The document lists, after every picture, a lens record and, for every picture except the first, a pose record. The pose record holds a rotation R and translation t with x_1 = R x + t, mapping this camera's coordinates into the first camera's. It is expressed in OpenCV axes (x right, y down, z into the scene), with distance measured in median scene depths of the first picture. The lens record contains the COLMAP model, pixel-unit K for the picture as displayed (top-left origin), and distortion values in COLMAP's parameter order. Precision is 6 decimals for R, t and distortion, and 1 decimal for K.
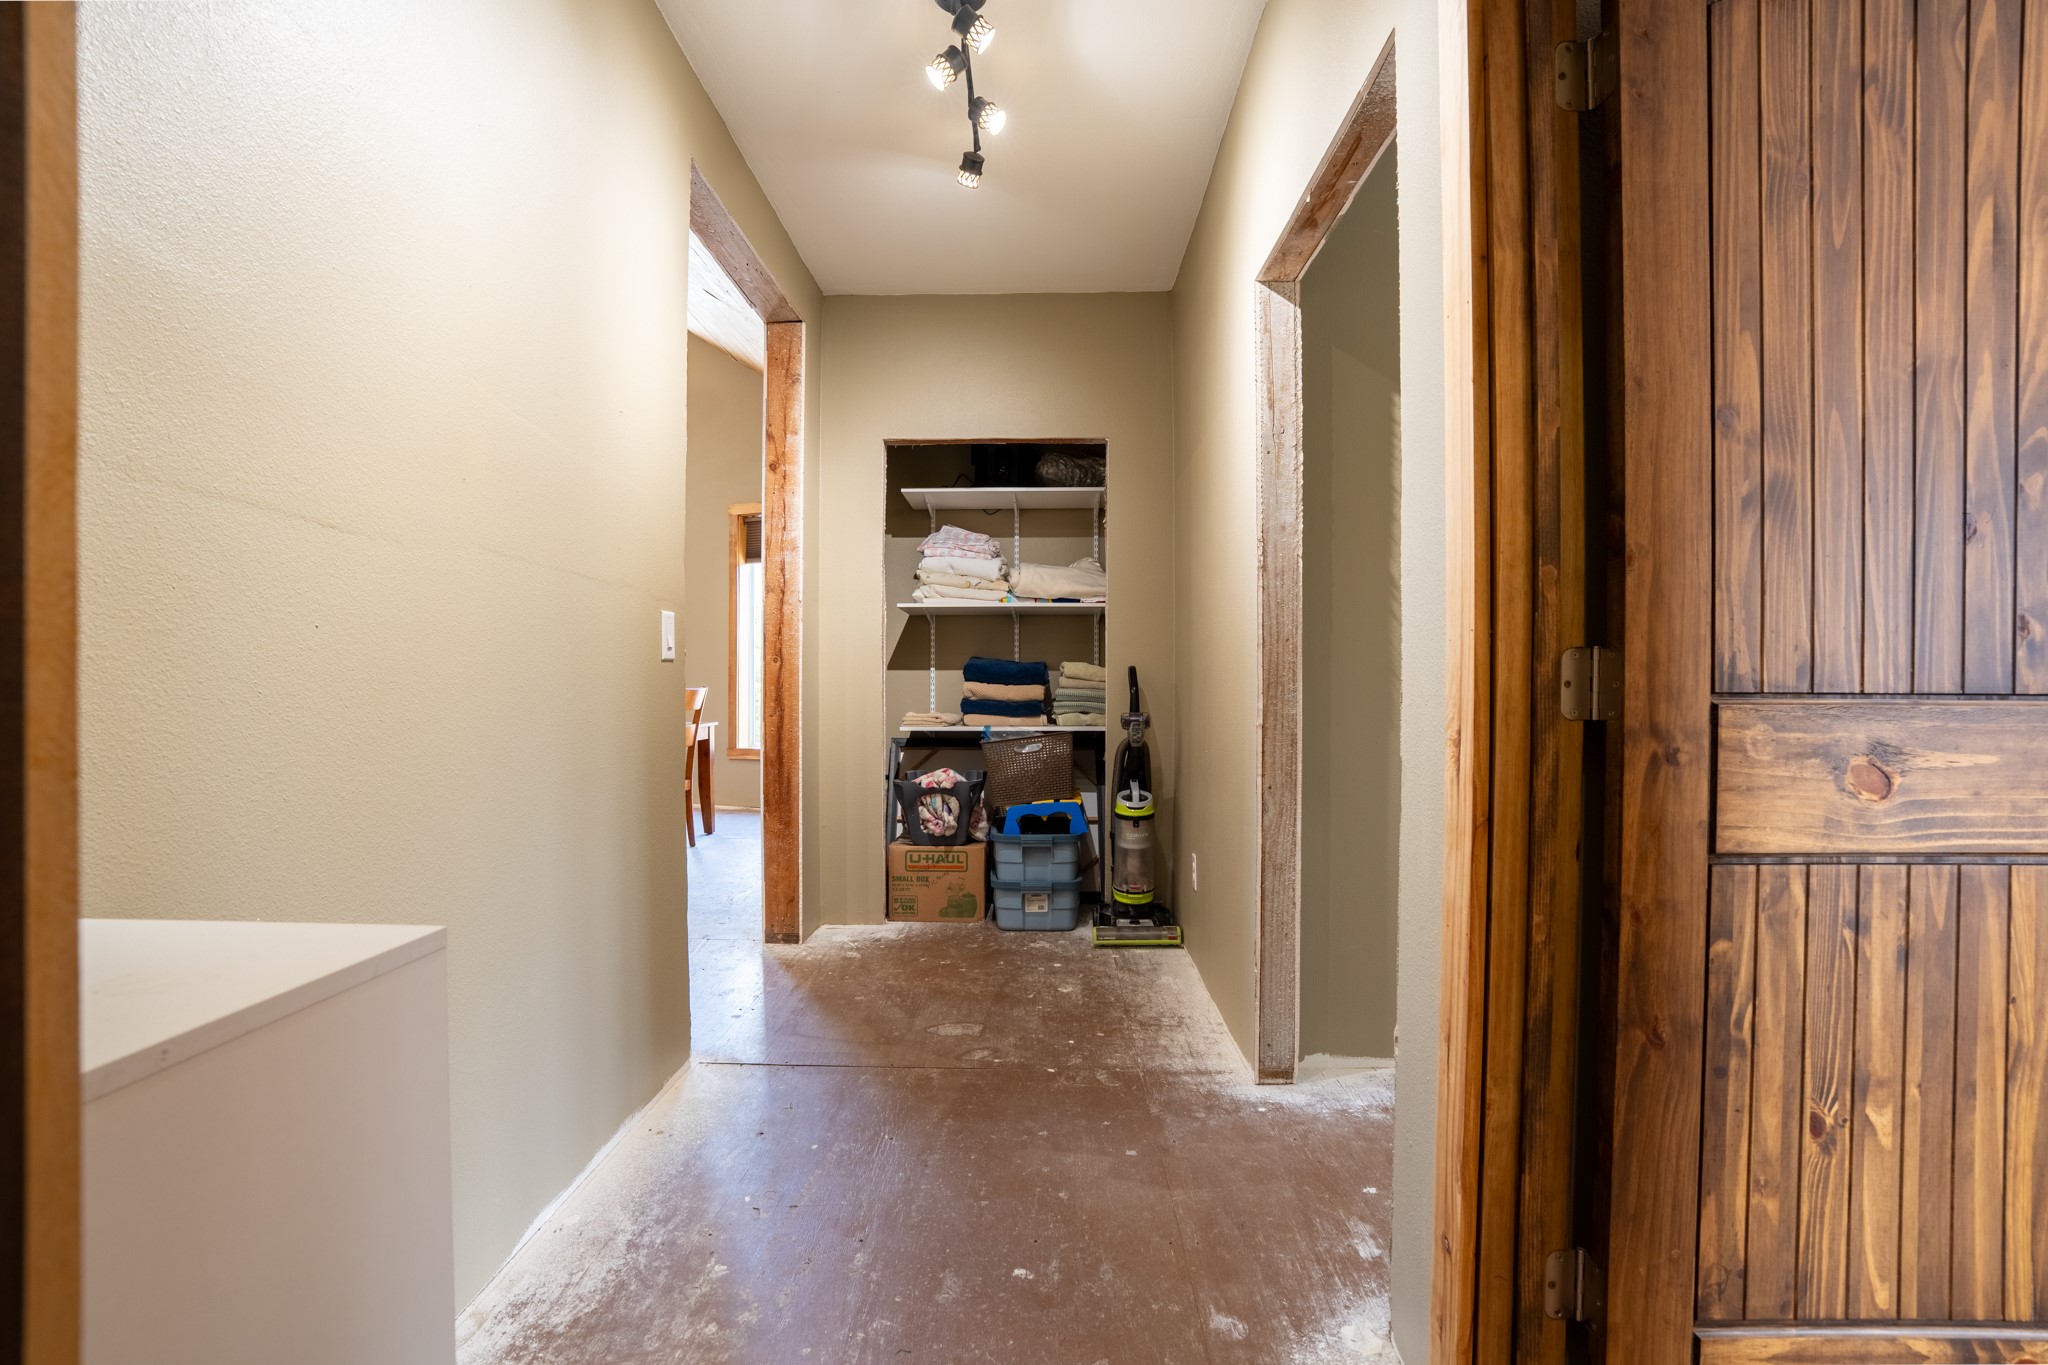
lens RADIAL K [[949.8, 0, 1024.0], [0, 949.8, 682.5], [0, 0, 1]] dist [-0.073081, 0.028706]
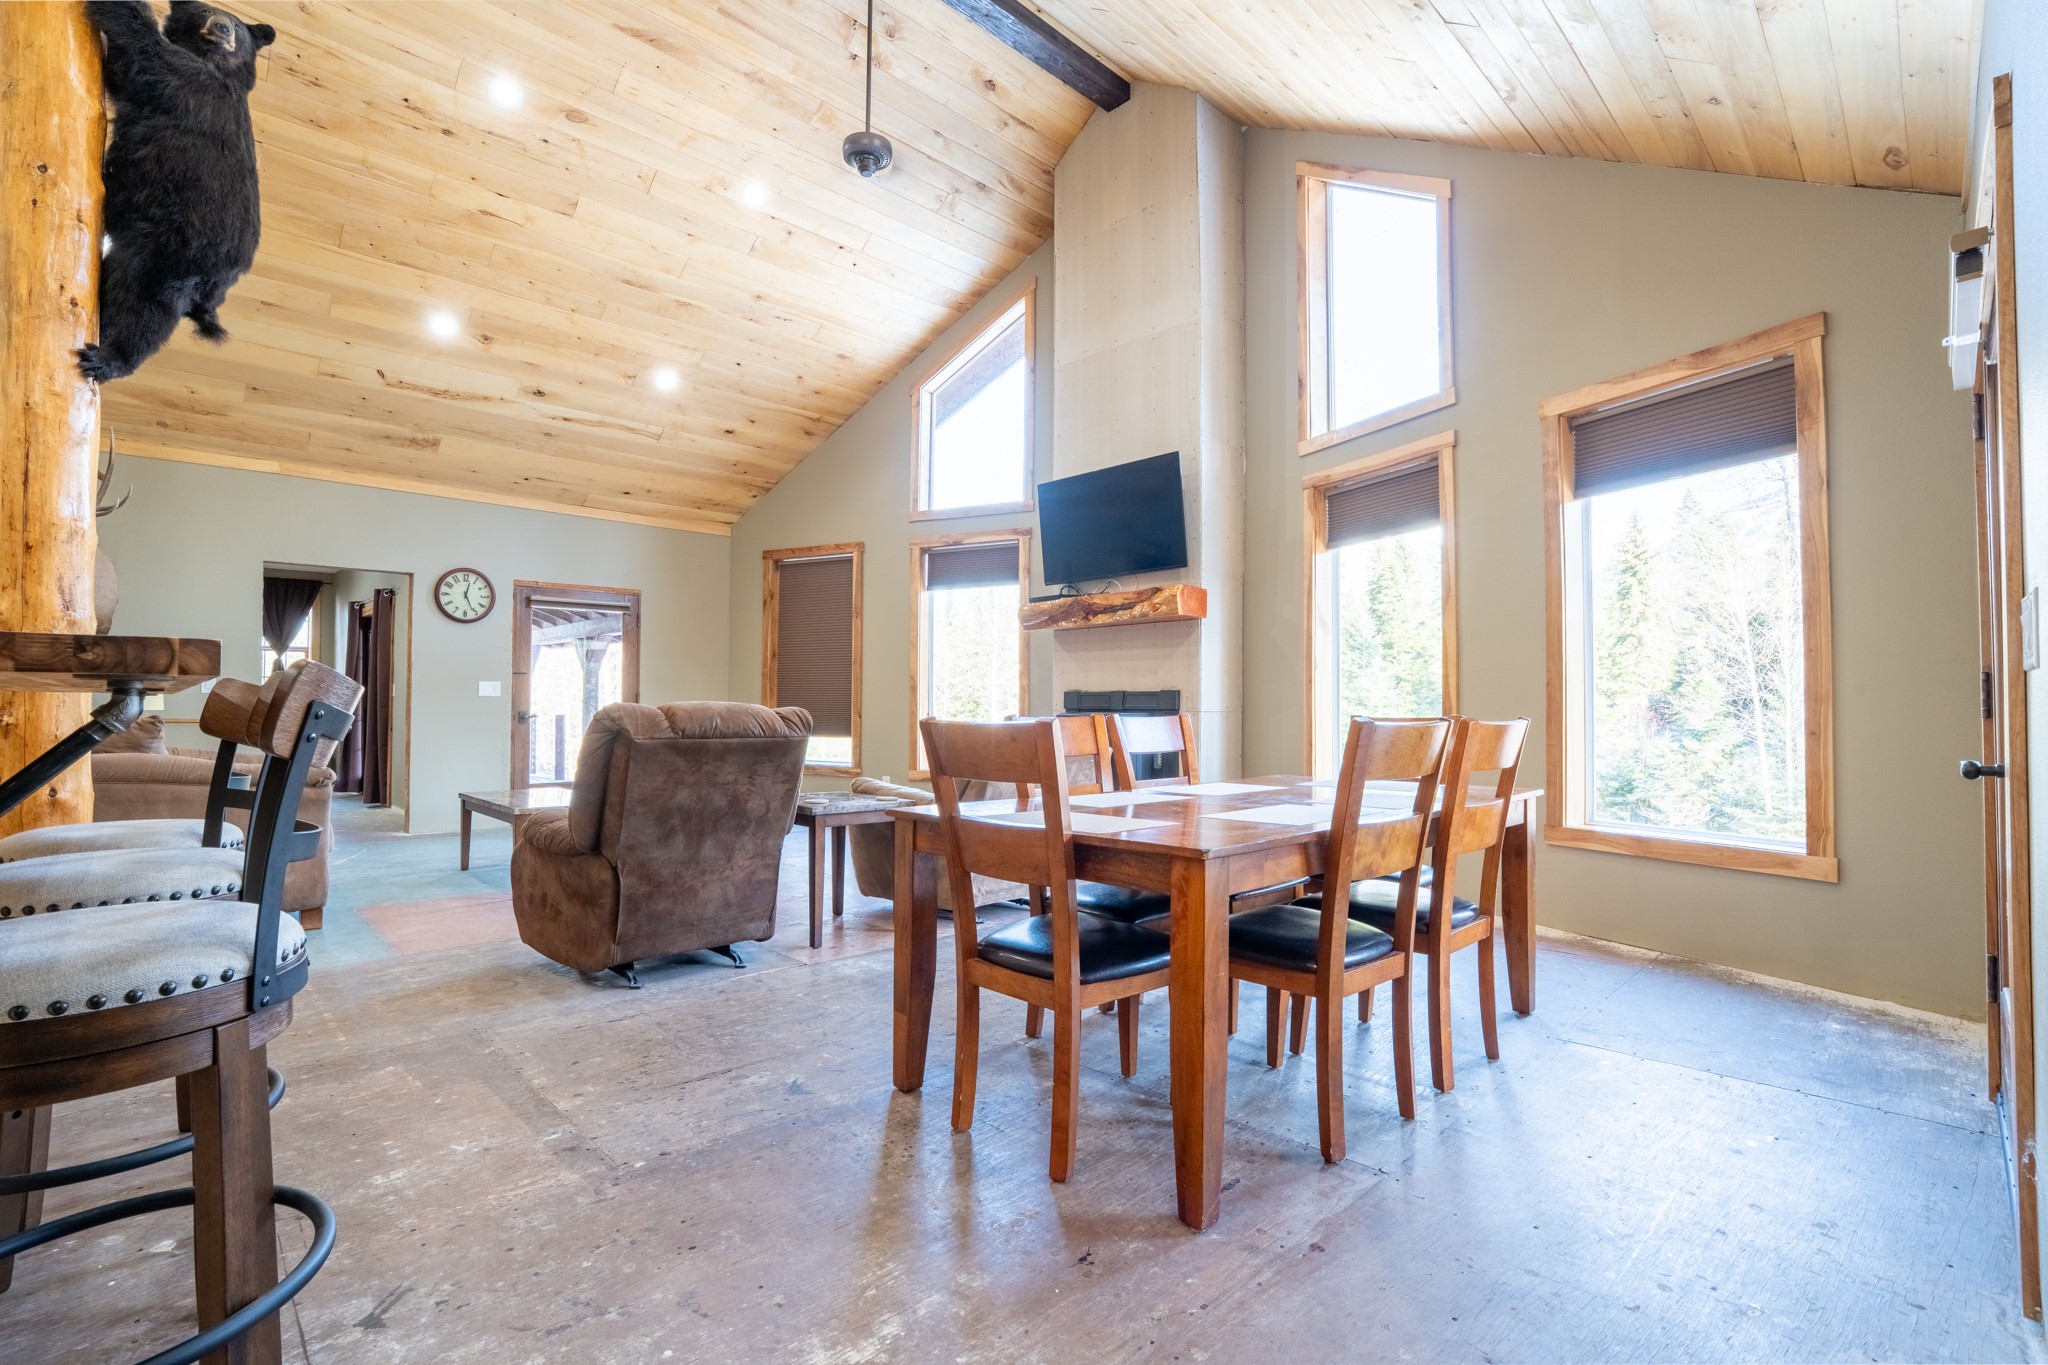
lens RADIAL K [[949.8, 0, 1024.0], [0, 949.8, 682.5], [0, 0, 1]] dist [-0.073081, 0.028706]
pose [[0.715335, -0.014966, -0.698621, -0.183921], [-0.005546, 0.999618, -0.027092, 0.001326], [0.698759, 0.023255, 0.714979, 0.475378]]
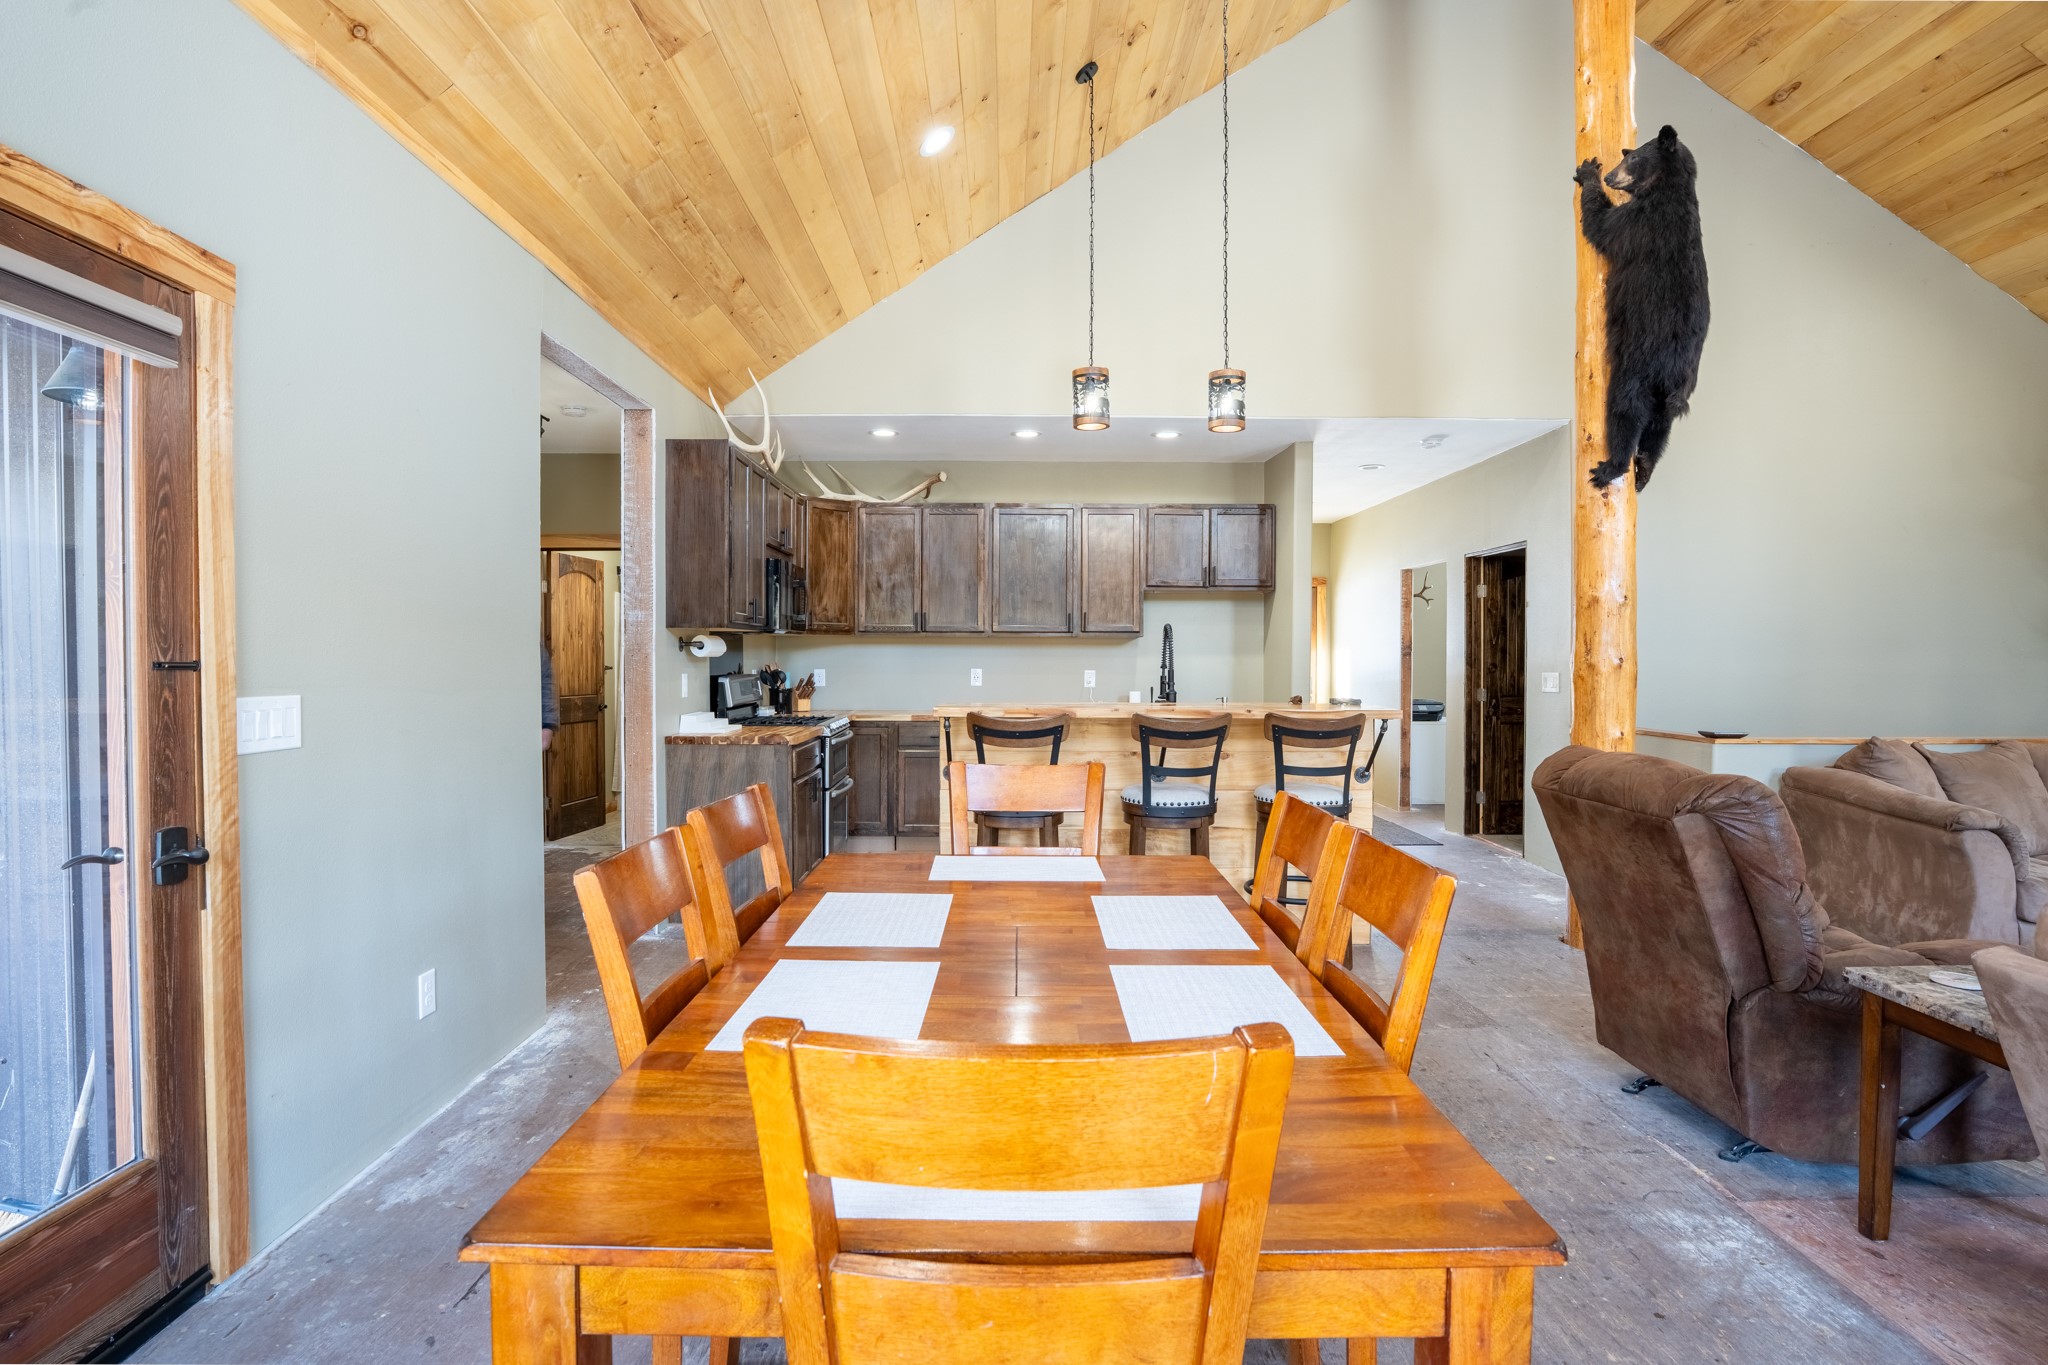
lens RADIAL K [[1050.7, 0, 1024.0], [0, 1050.7, 677.0], [0, 0, 1]] dist [-0.063272, 0.028803]
pose [[-0.999404, -0.000991, -0.034499, -0.420893], [-0.001690, 0.999794, 0.020246, -0.044757], [0.034472, 0.020293, -0.999200, 1.201784]]
